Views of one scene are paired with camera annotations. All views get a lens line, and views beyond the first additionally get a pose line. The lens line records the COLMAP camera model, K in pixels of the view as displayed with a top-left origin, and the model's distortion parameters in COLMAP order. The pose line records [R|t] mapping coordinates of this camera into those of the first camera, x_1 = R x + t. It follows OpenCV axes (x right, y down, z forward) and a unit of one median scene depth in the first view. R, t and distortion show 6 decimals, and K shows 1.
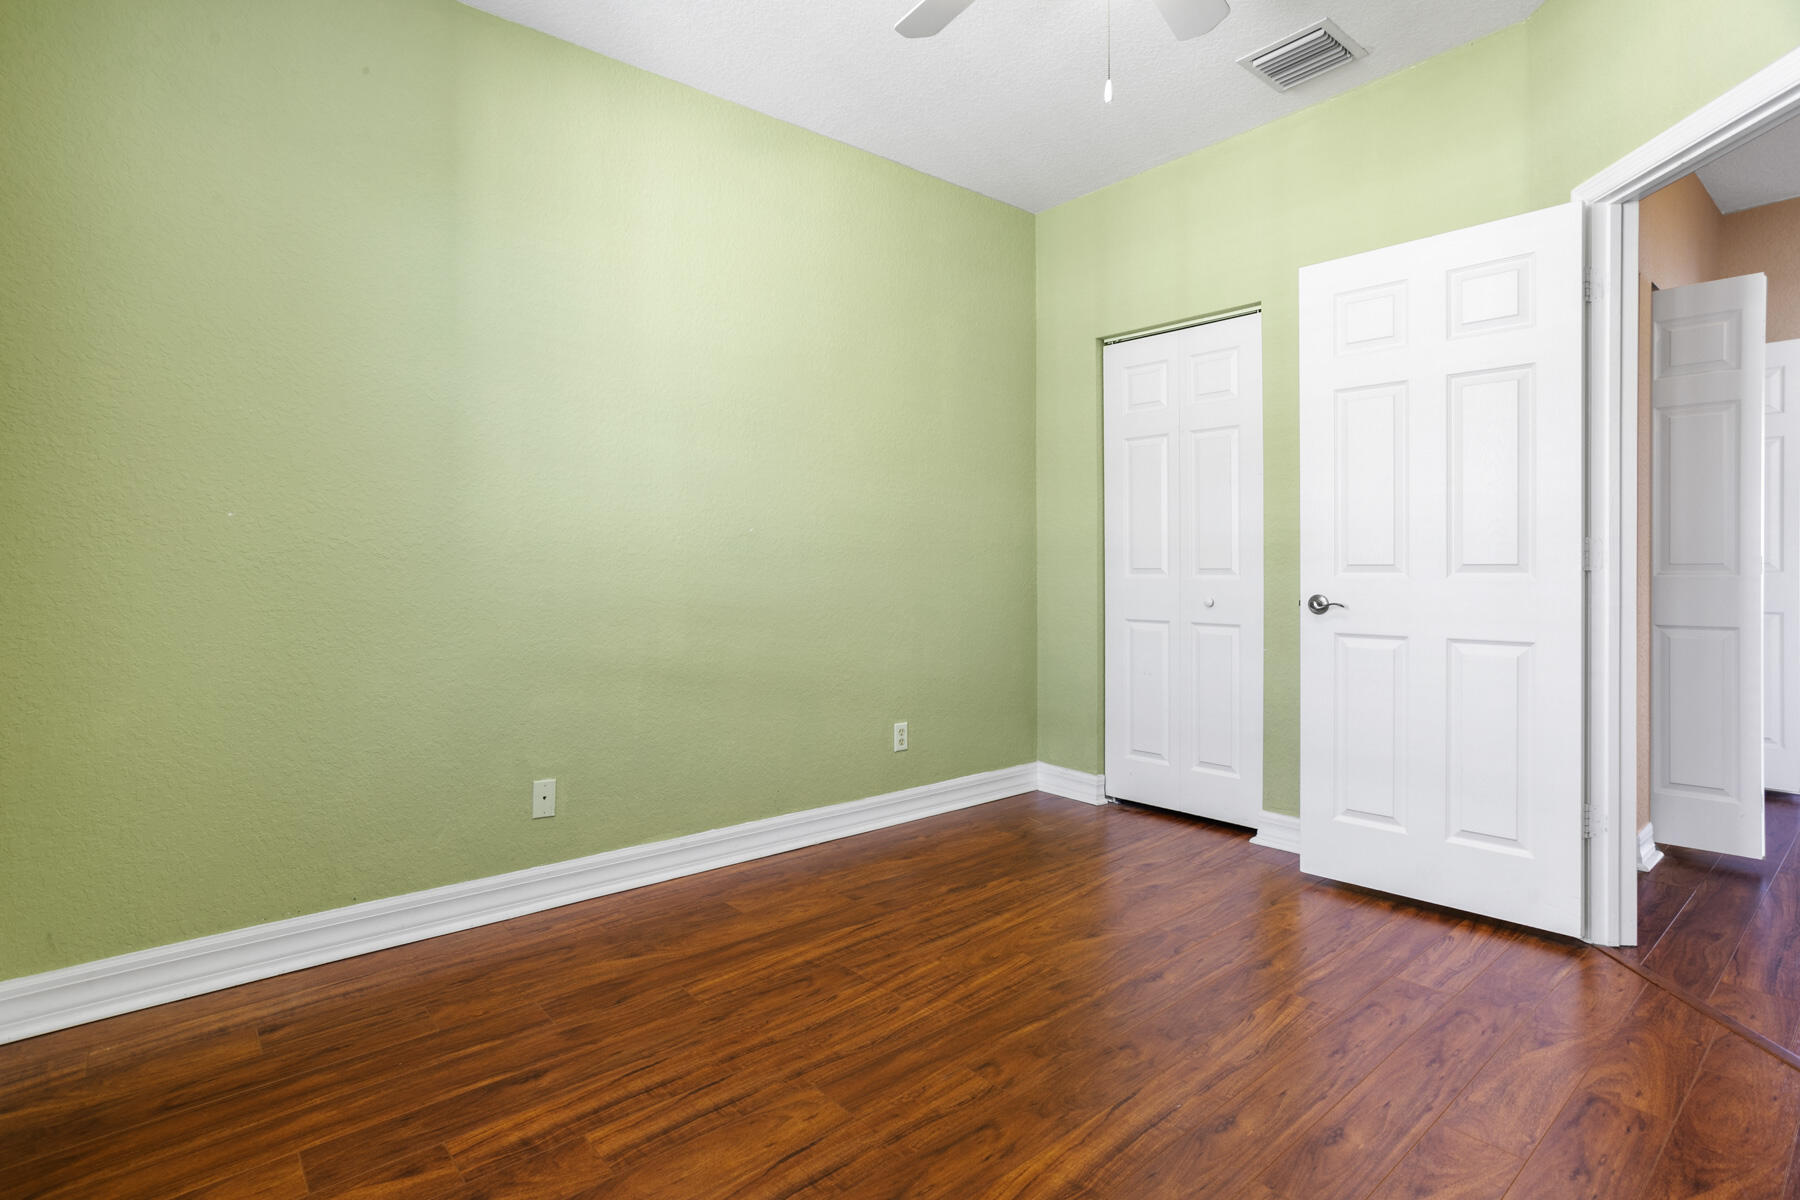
lens RADIAL K [[884.2, 0, 894.5], [0, 884.2, 585.1], [0, 0, 1]] dist [-0.042173, 0.025718]
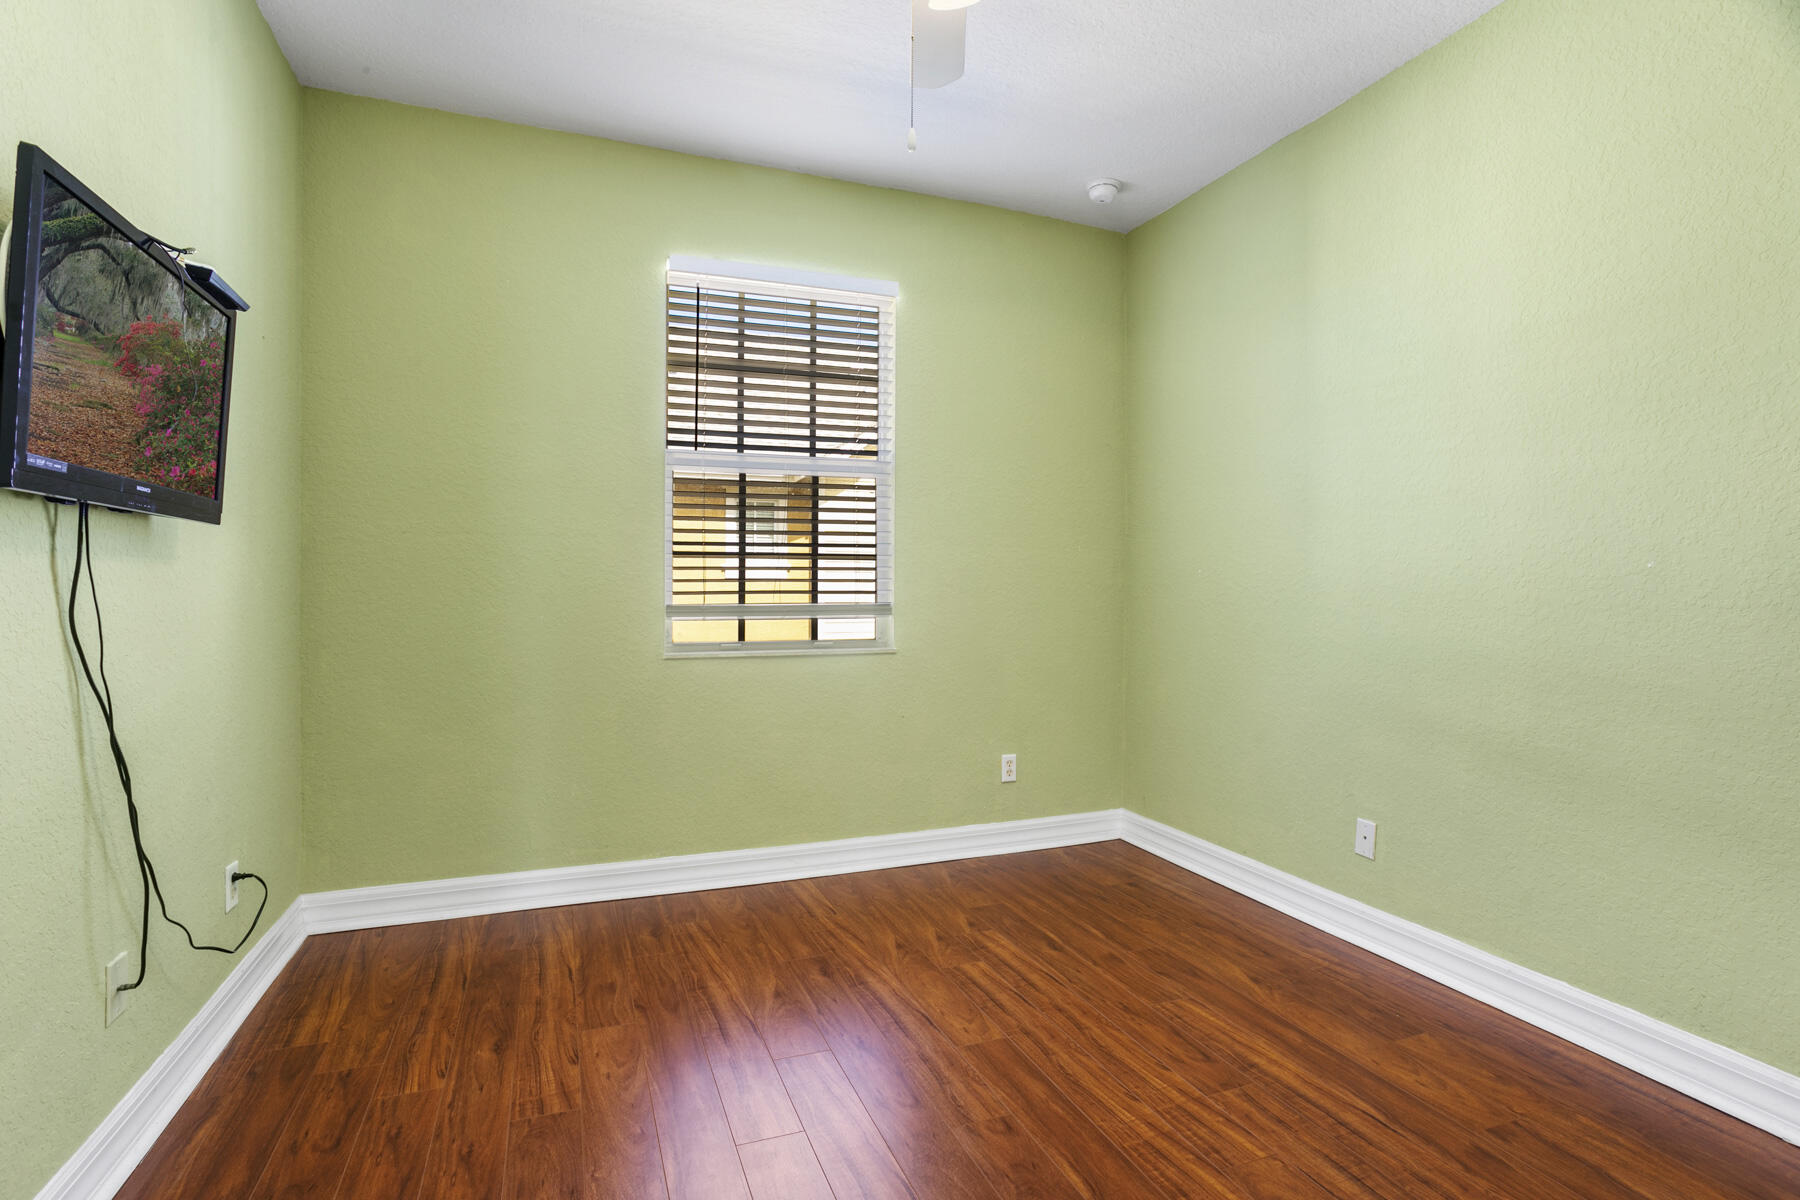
lens RADIAL K [[884.2, 0, 894.5], [0, 884.2, 585.1], [0, 0, 1]] dist [-0.042173, 0.025718]
pose [[-0.328627, 0.000119, -0.944460, 0.928152], [-0.023559, 0.999688, 0.008324, -0.055064], [0.944166, 0.024986, -0.328521, 1.028286]]
